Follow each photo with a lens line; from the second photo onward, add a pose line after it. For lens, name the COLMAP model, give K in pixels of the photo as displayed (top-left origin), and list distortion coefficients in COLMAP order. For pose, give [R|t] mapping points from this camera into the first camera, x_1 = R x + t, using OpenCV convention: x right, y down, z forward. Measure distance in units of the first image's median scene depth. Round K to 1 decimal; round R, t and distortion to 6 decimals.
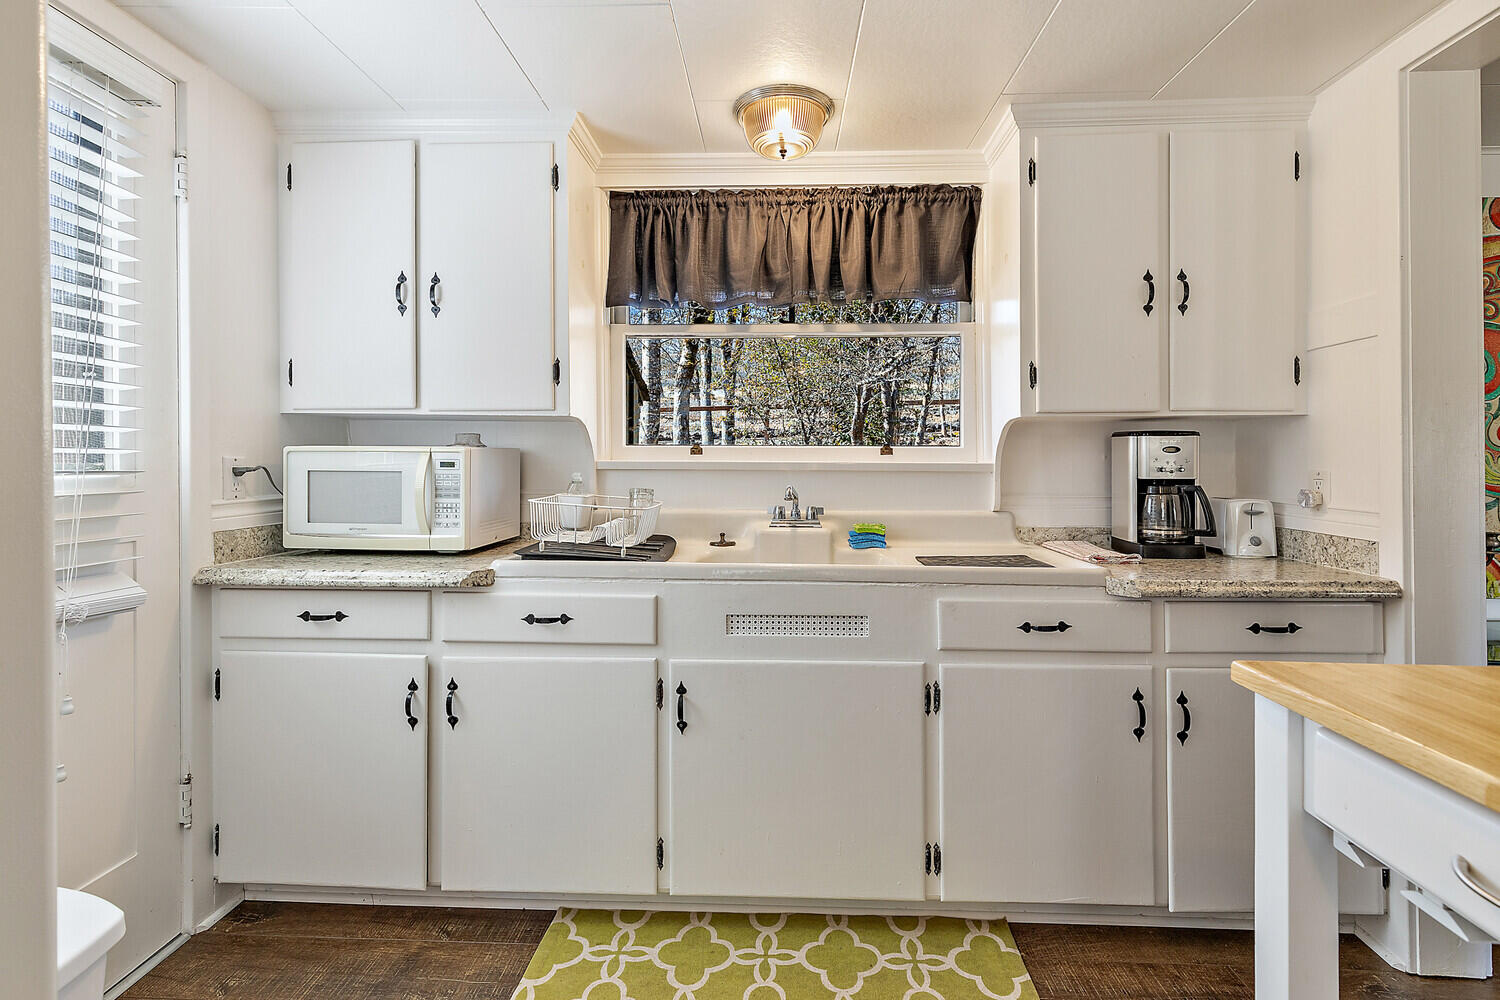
lens RADIAL K [[690.0, 0, 750.8], [0, 690.0, 465.0], [0, 0, 1]] dist [-0.021719, -0.000079]
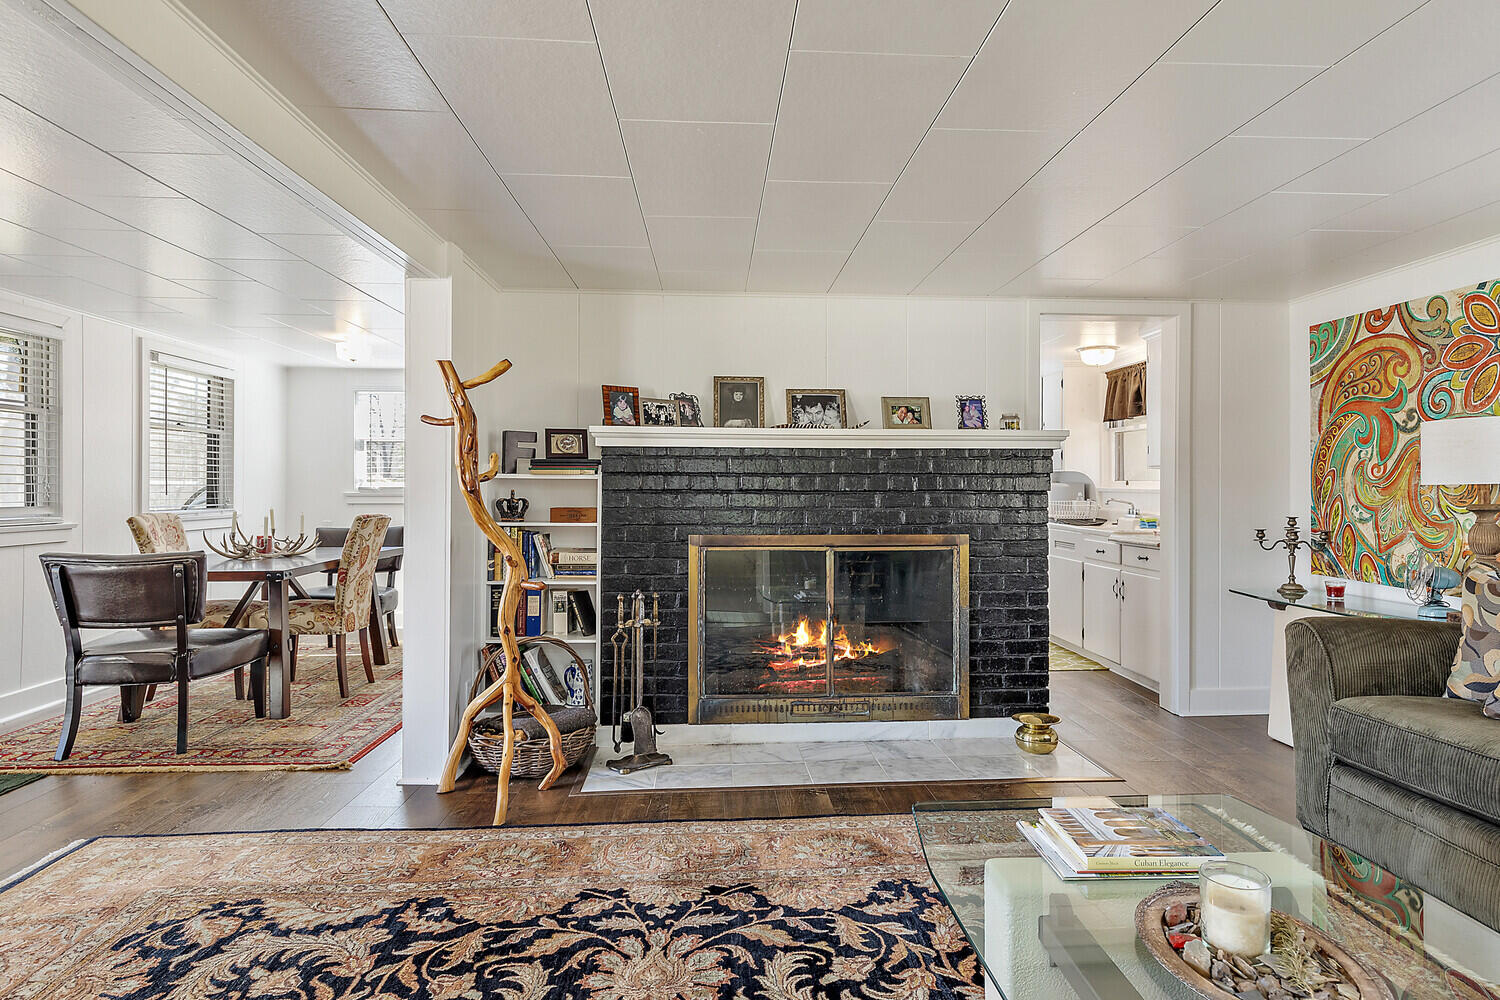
lens RADIAL K [[835.6, 0, 751.1], [0, 835.6, 477.5], [0, 0, 1]] dist [-0.003091, -0.000205]
pose [[0.088215, -0.004021, -0.996093, 3.065074], [-0.007101, 0.999964, -0.004665, -0.020865], [0.996076, 0.007485, 0.088184, -0.568941]]
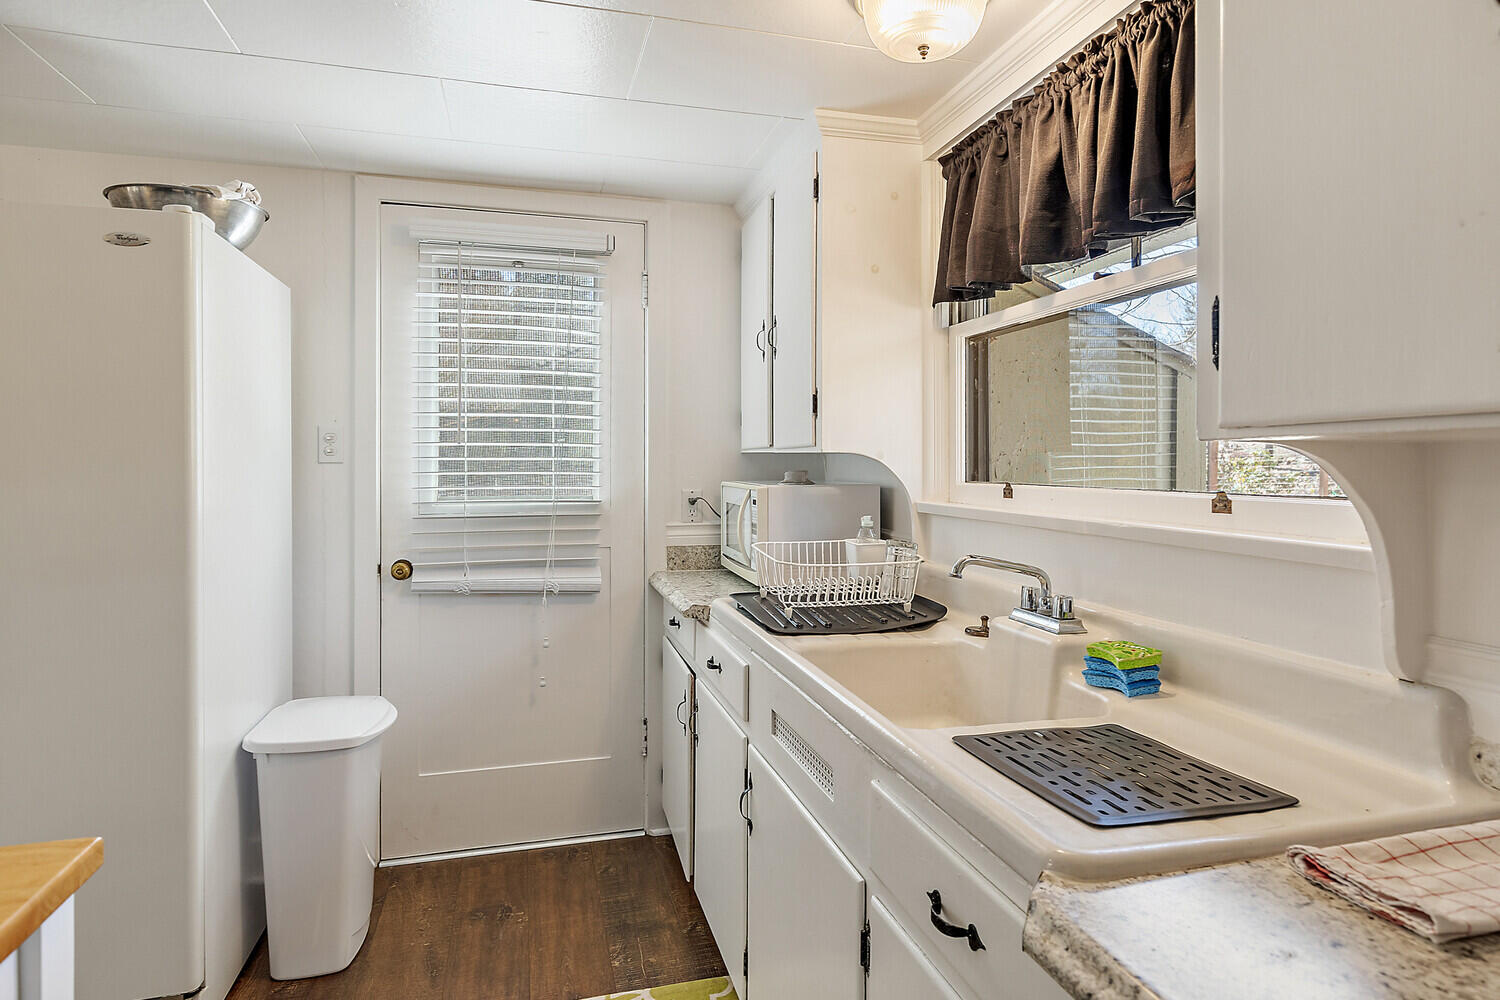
lens RADIAL K [[835.6, 0, 751.1], [0, 835.6, 477.5], [0, 0, 1]] dist [-0.003091, -0.000205]
pose [[0.297881, 0.010984, -0.954540, 0.769119], [-0.007224, 0.999931, 0.009252, -0.049796], [0.954576, 0.004139, 0.297940, 0.608903]]
